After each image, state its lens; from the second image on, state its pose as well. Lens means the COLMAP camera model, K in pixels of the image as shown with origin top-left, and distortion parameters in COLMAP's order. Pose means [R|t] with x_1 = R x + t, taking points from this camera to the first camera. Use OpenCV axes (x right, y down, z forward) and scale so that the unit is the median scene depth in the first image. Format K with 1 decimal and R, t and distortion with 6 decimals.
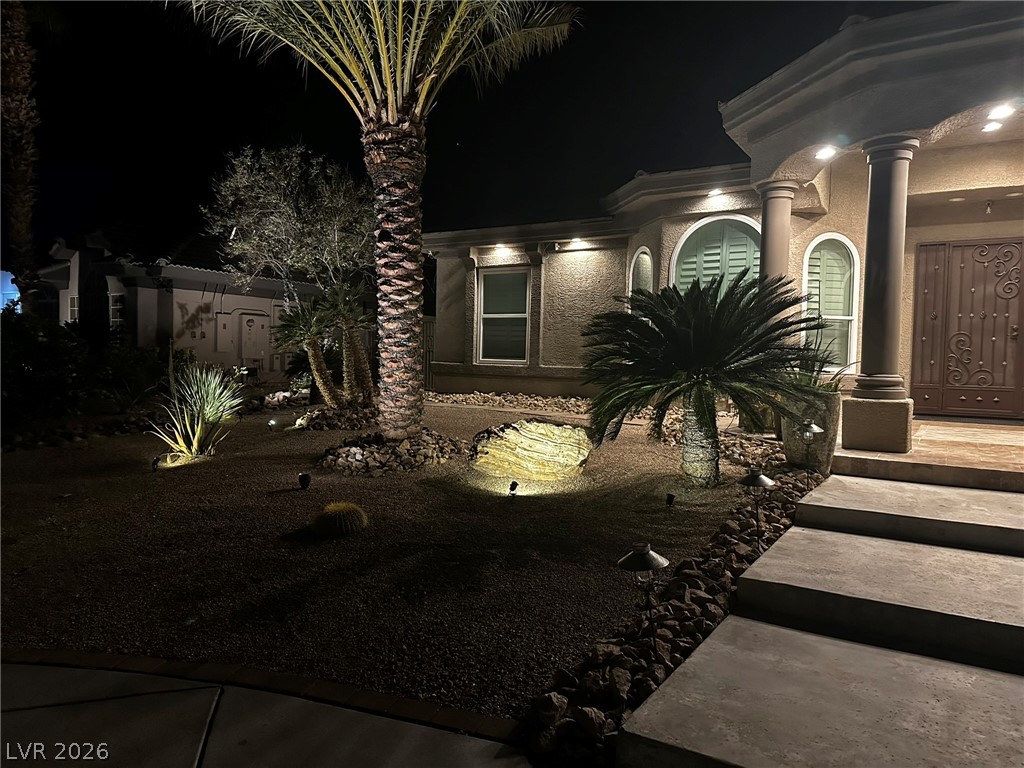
lens RADIAL K [[704.5, 0, 512.0], [0, 704.5, 384.0], [0, 0, 1]] dist [0.122267, -0.162263]
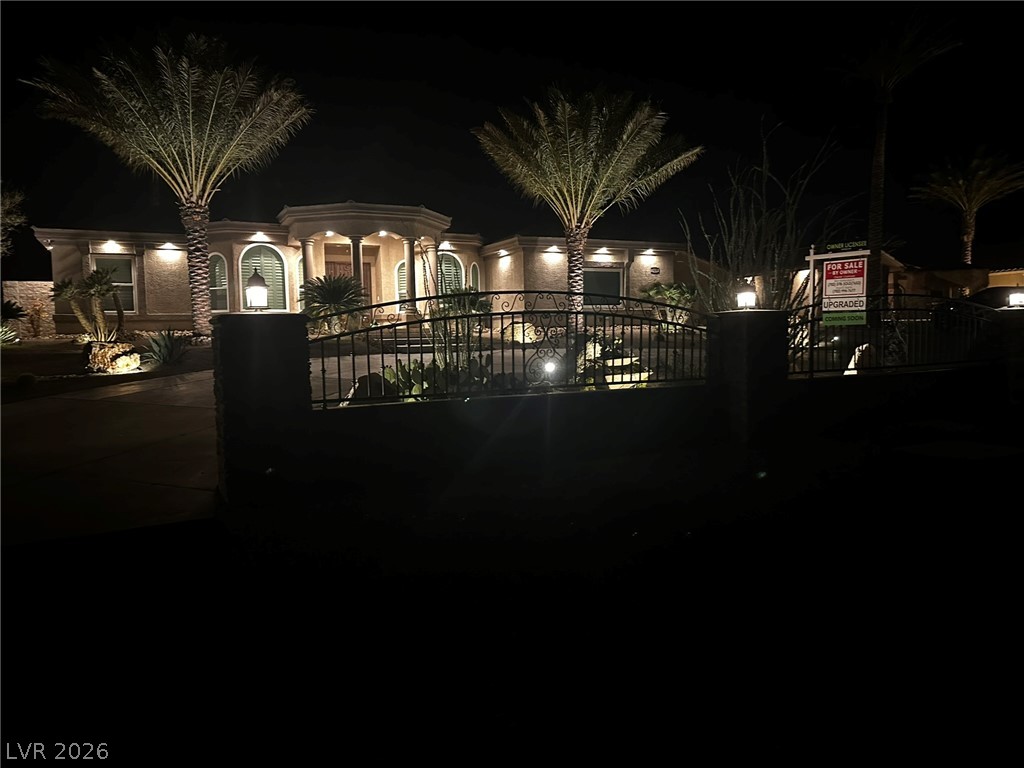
lens RADIAL K [[699.2, 0, 512.0], [0, 699.2, 384.0], [0, 0, 1]] dist [0.118888, -0.208954]
pose [[0.521377, -0.088547, 0.848720, -1.965796], [0.067209, 0.995773, 0.062602, 0.192020], [-0.850676, 0.024402, 0.525124, -1.340184]]
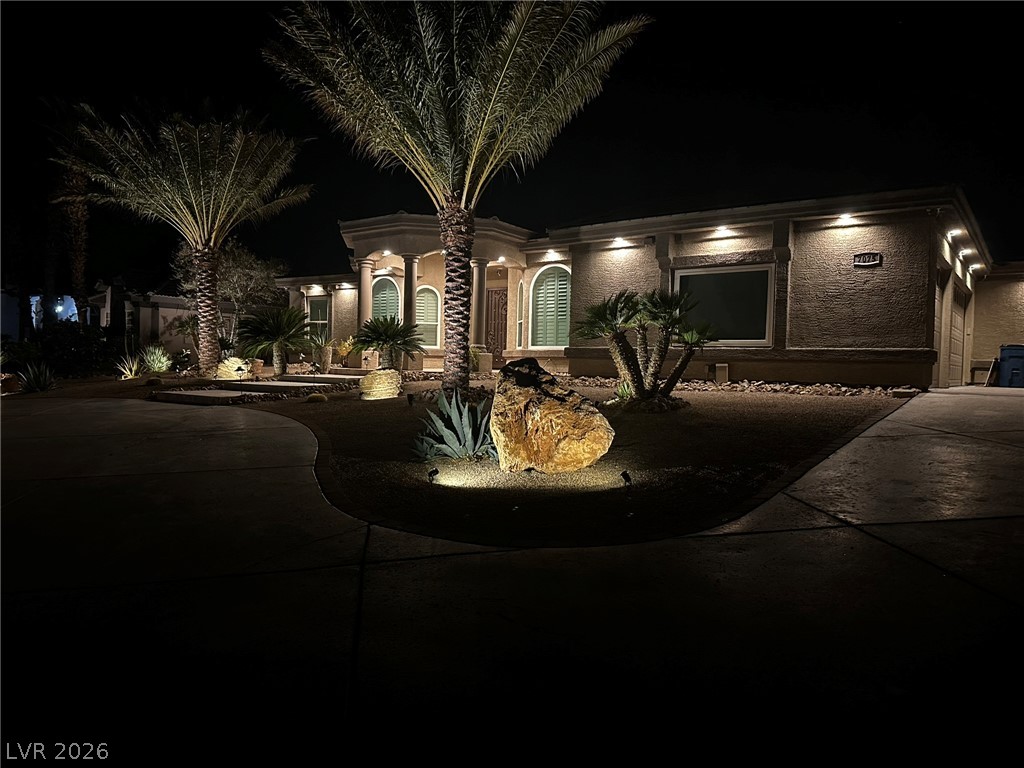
lens RADIAL K [[699.2, 0, 512.0], [0, 699.2, 384.0], [0, 0, 1]] dist [0.118888, -0.208954]
pose [[0.997579, 0.005703, -0.069305, 1.320490], [-0.006633, 0.999891, -0.013189, 0.186519], [0.069222, 0.013617, 0.997508, -1.751955]]
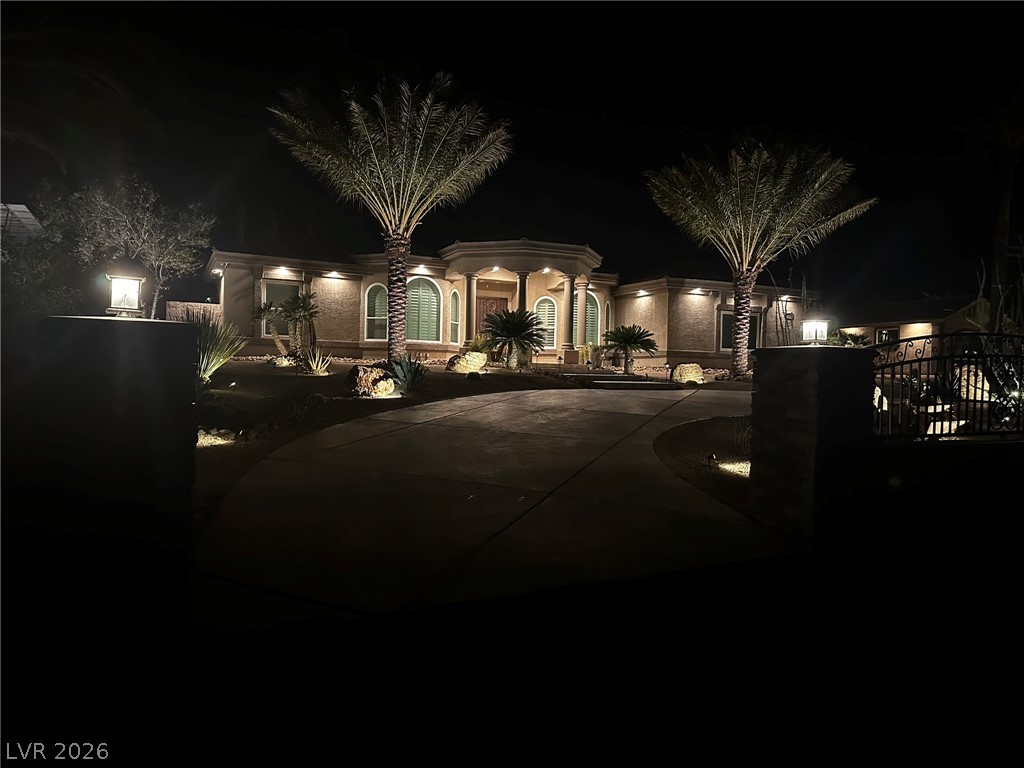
lens RADIAL K [[699.2, 0, 512.0], [0, 699.2, 384.0], [0, 0, 1]] dist [0.118888, -0.208954]
pose [[0.535006, -0.019454, 0.844624, -2.352156], [0.025008, 0.999661, 0.007184, 0.168667], [-0.844478, 0.017279, 0.535311, -0.735119]]
